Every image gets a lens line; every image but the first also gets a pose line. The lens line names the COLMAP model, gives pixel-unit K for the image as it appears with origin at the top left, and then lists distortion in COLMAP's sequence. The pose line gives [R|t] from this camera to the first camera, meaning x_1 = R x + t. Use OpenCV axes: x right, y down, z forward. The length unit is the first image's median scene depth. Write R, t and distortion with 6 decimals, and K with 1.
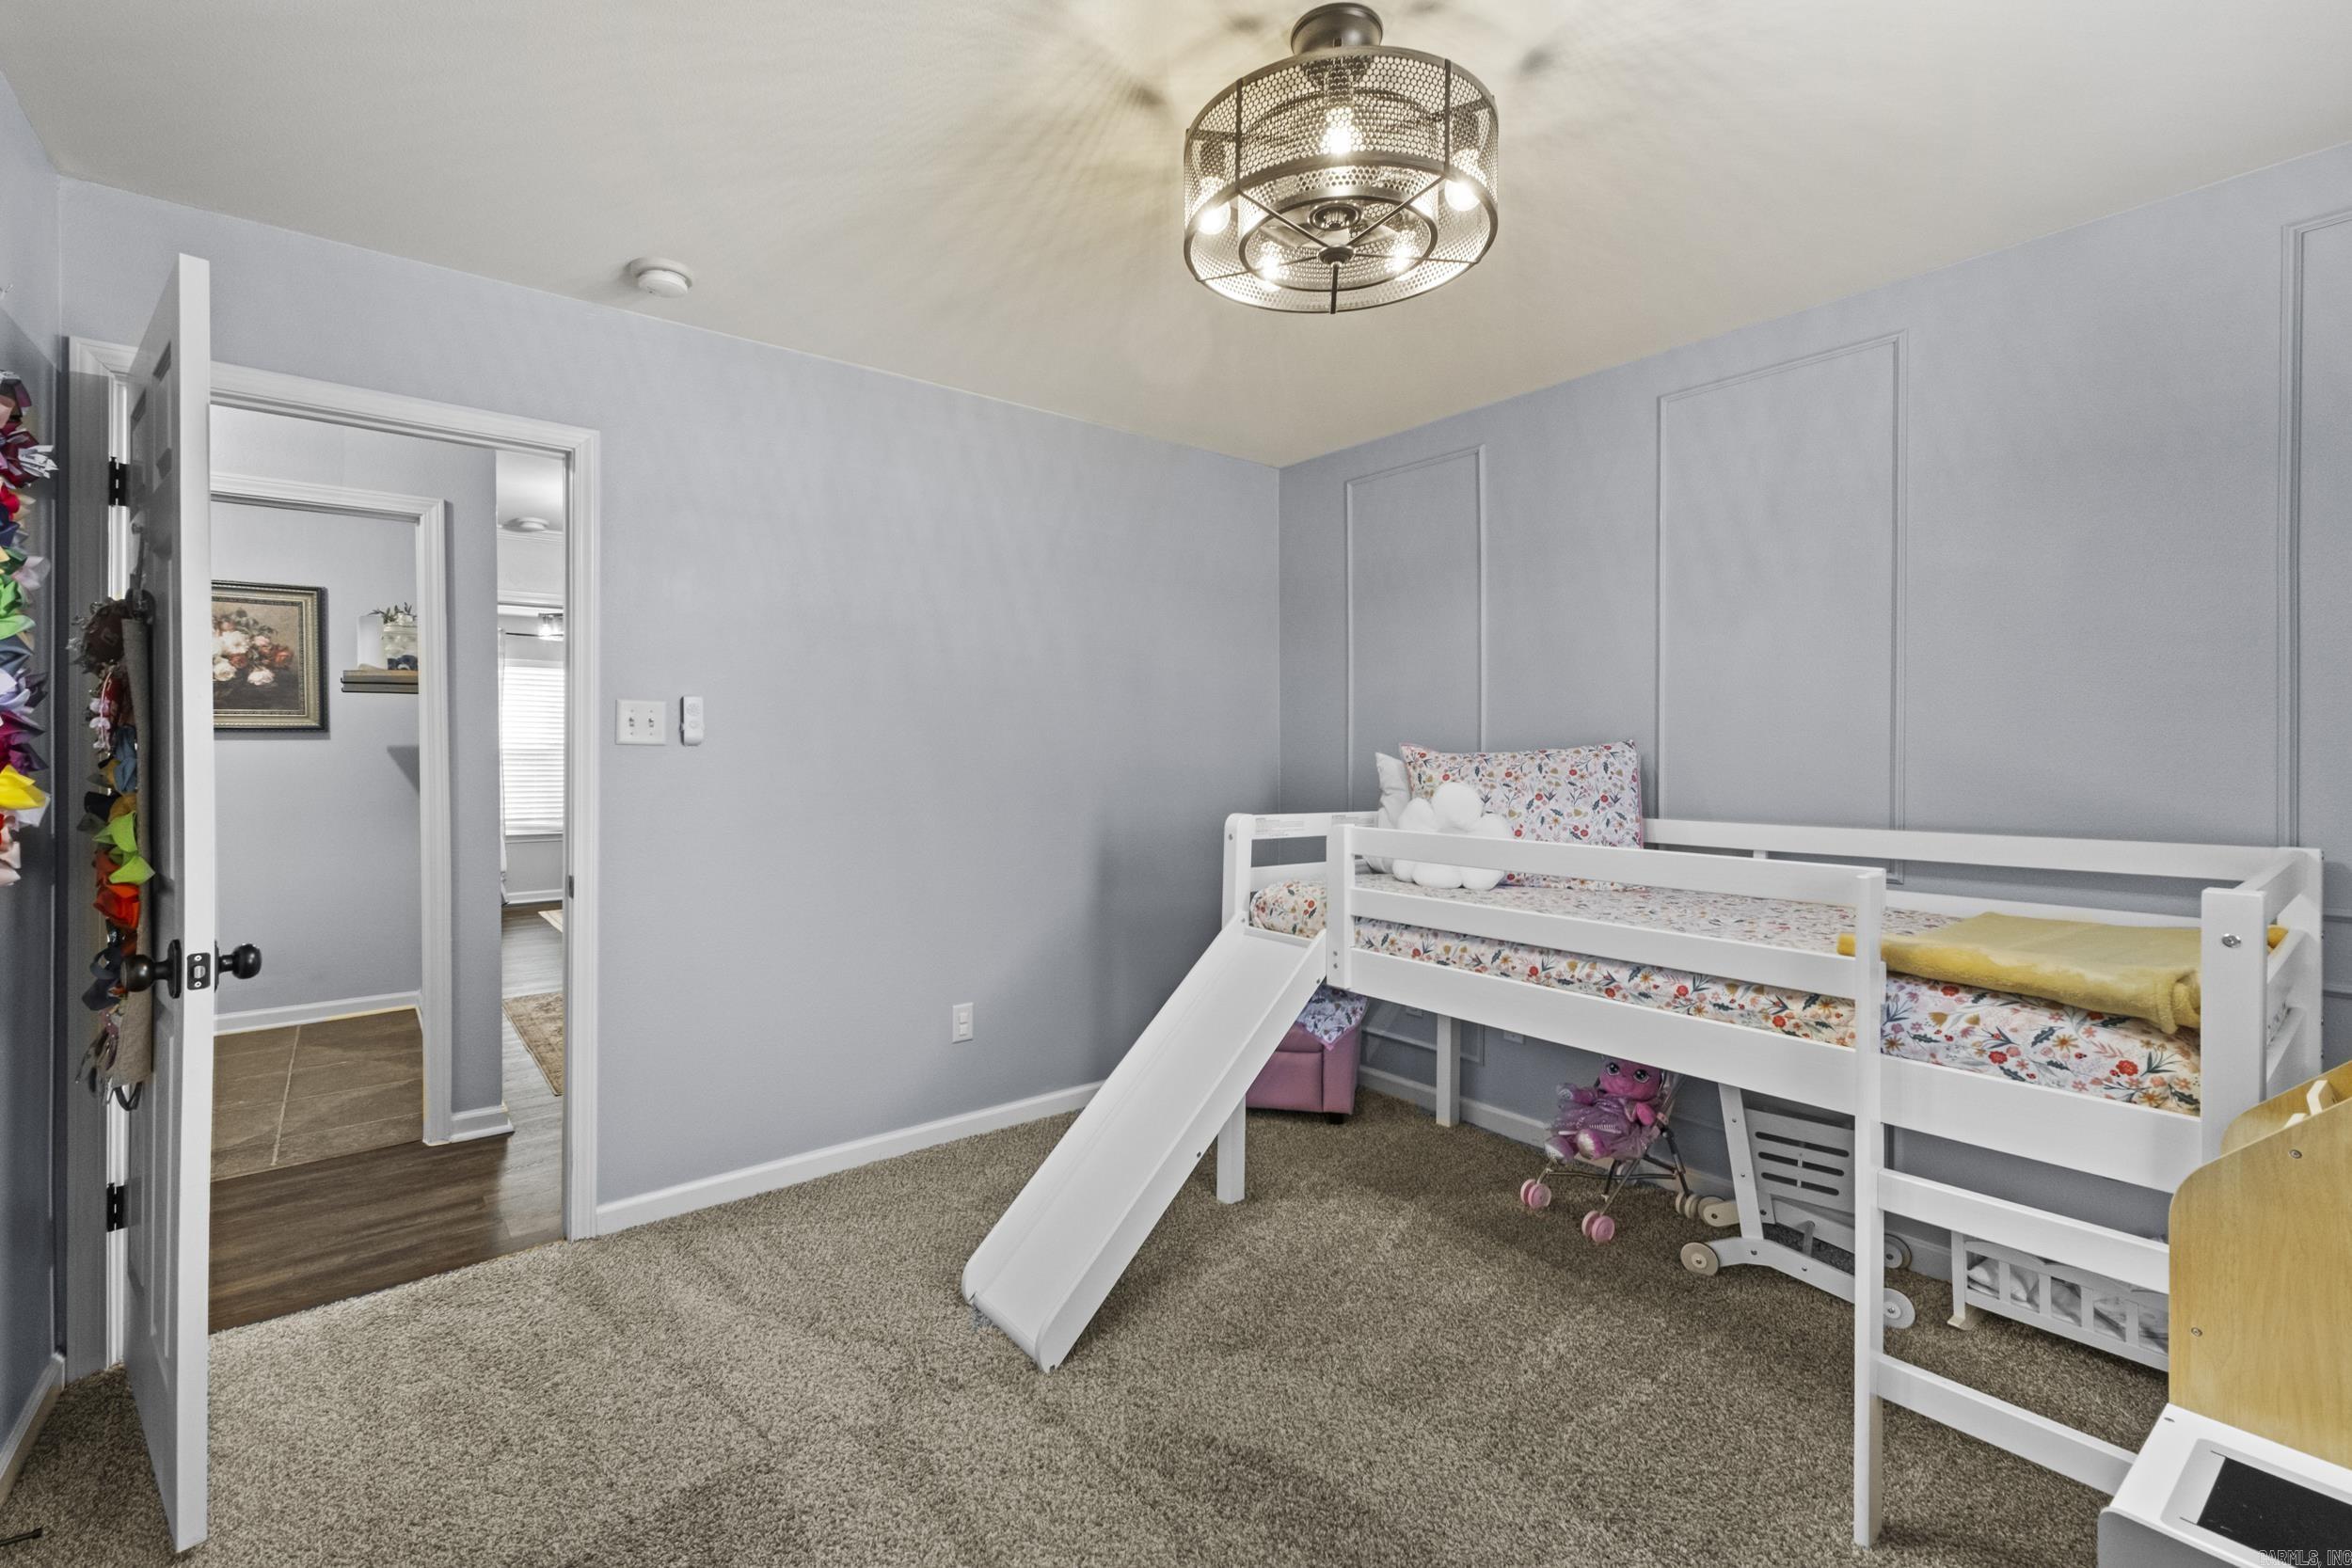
lens RADIAL K [[1026.3, 0, 1174.8], [0, 1026.3, 773.0], [0, 0, 1]] dist [0.007803, 0.000588]
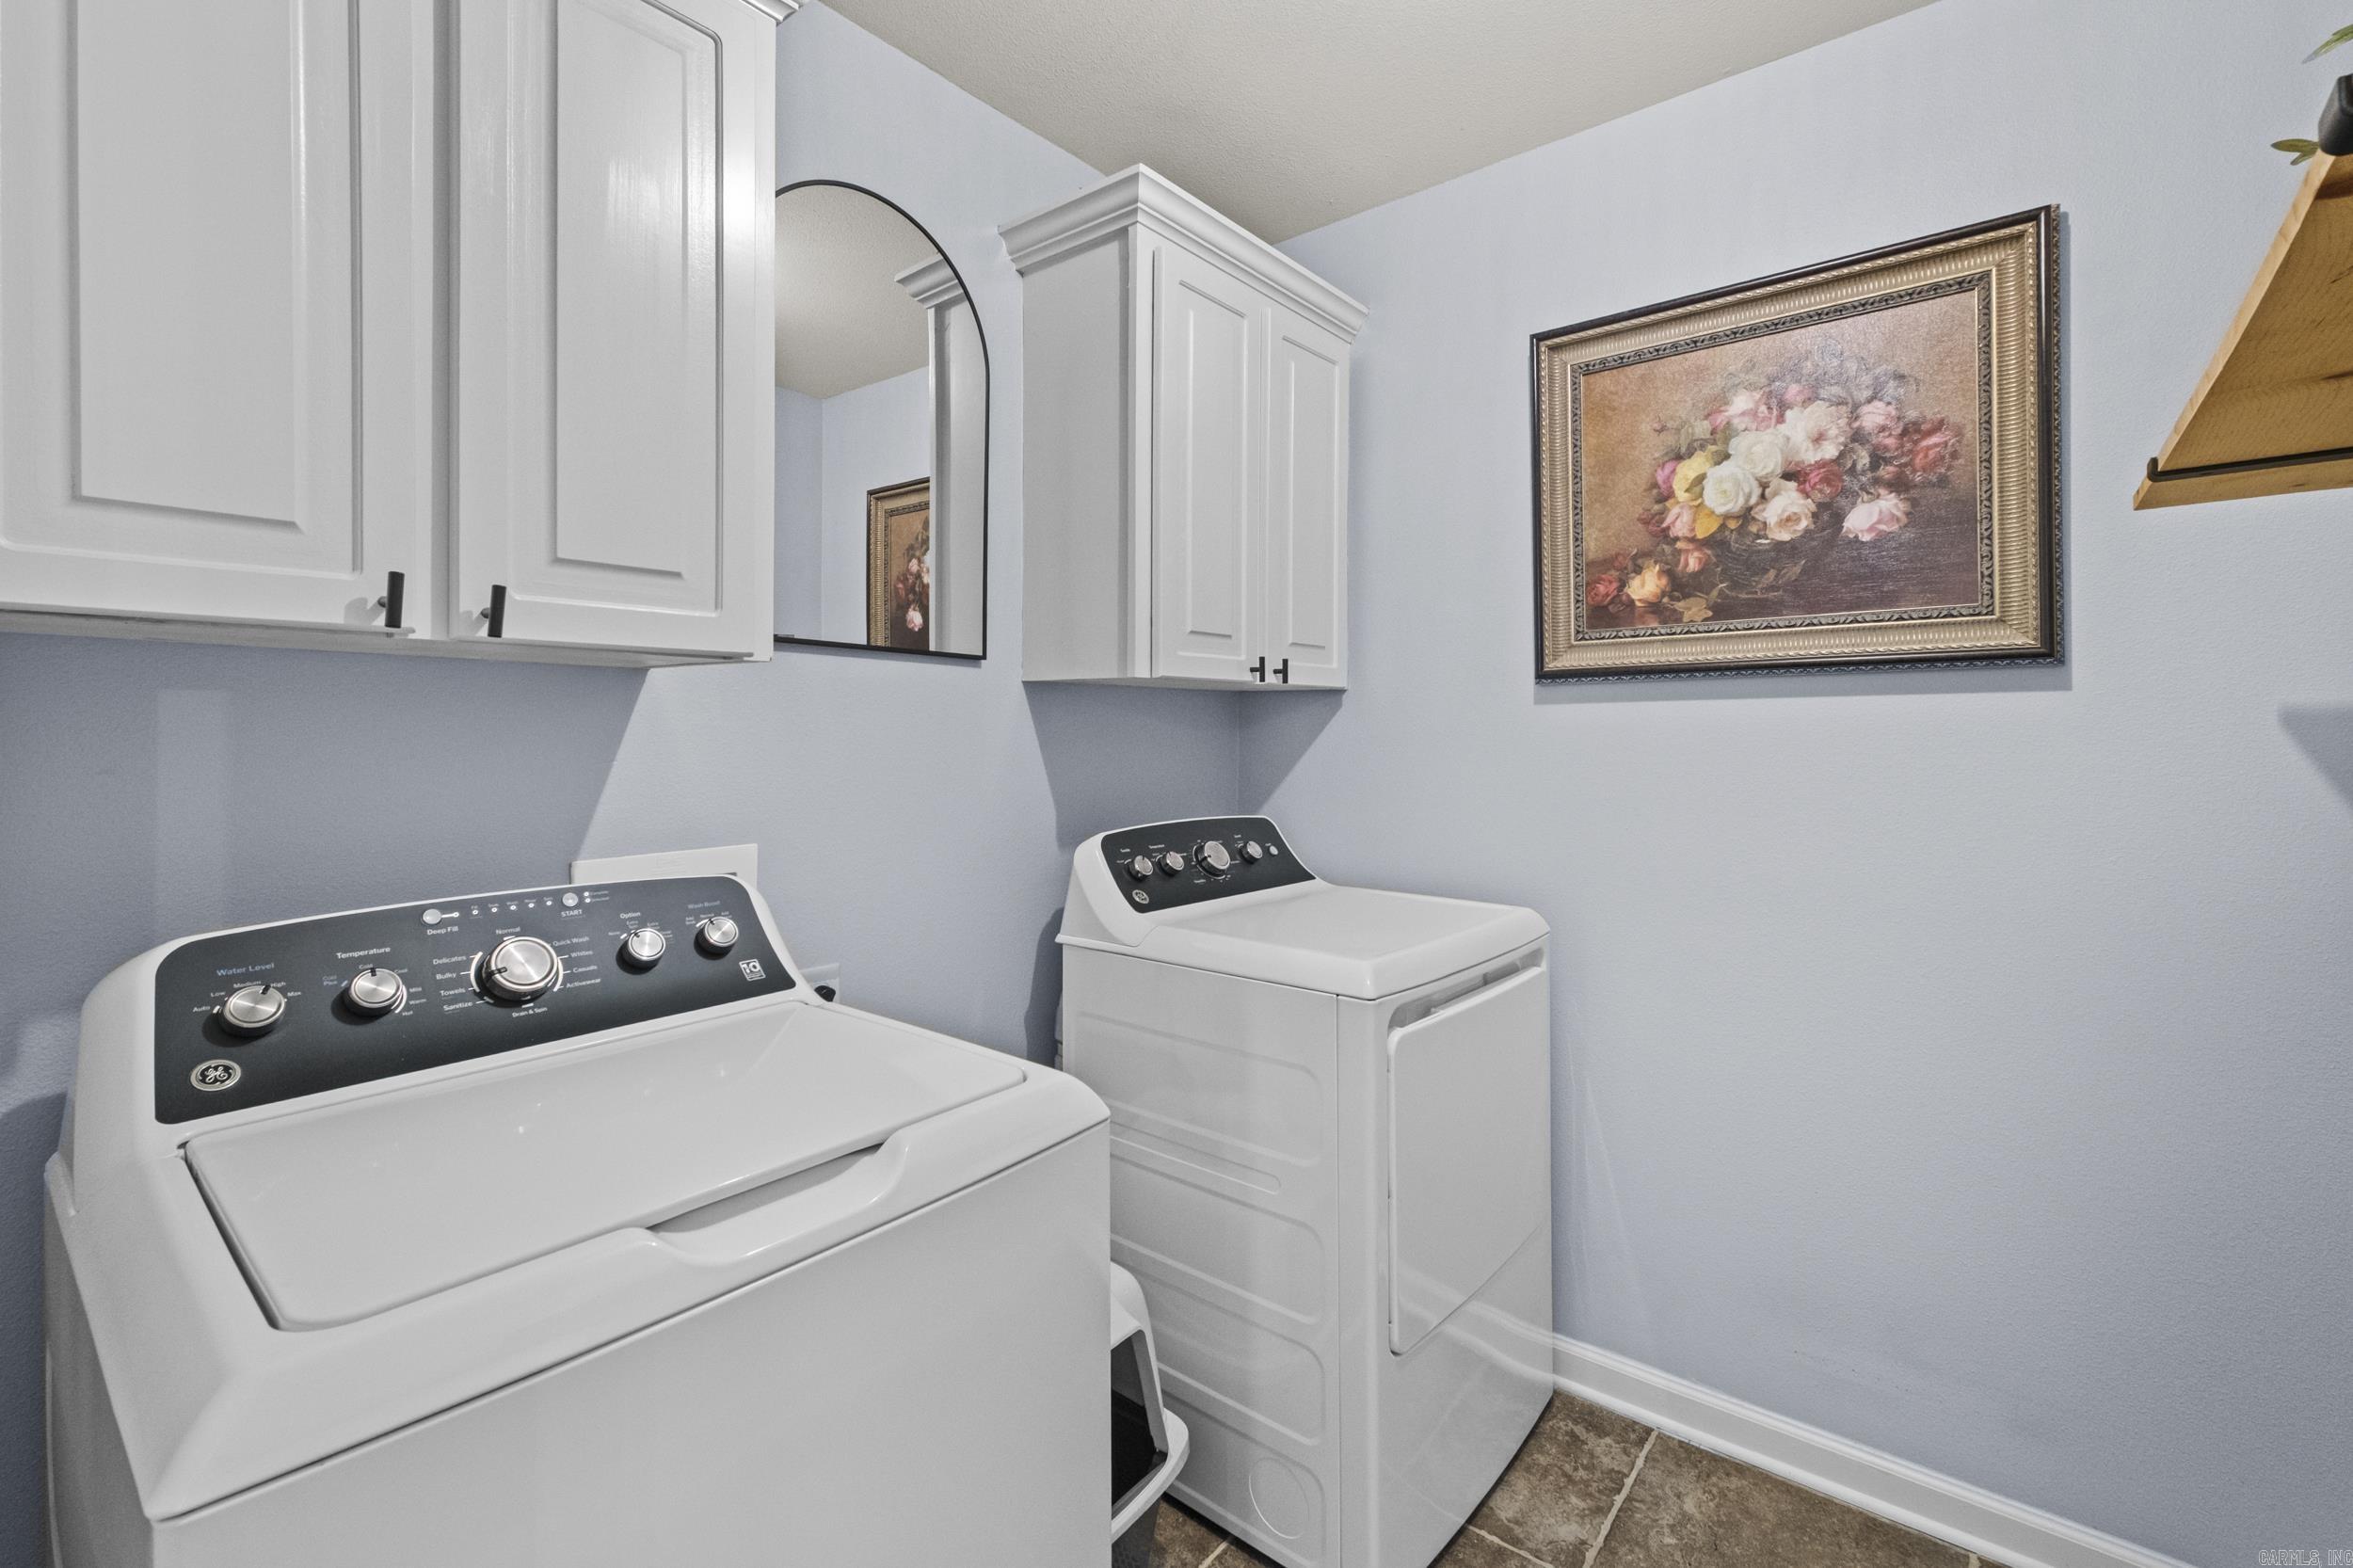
lens RADIAL K [[1026.8, 0, 1201.0], [0, 1026.8, 732.1], [0, 0, 1]] dist [0.007803, 0.000588]
pose [[0.206817, -0.004496, -0.978369, -0.588868], [-0.003324, 0.999980, -0.005298, -0.017437], [0.978374, 0.004348, 0.206798, 0.702899]]
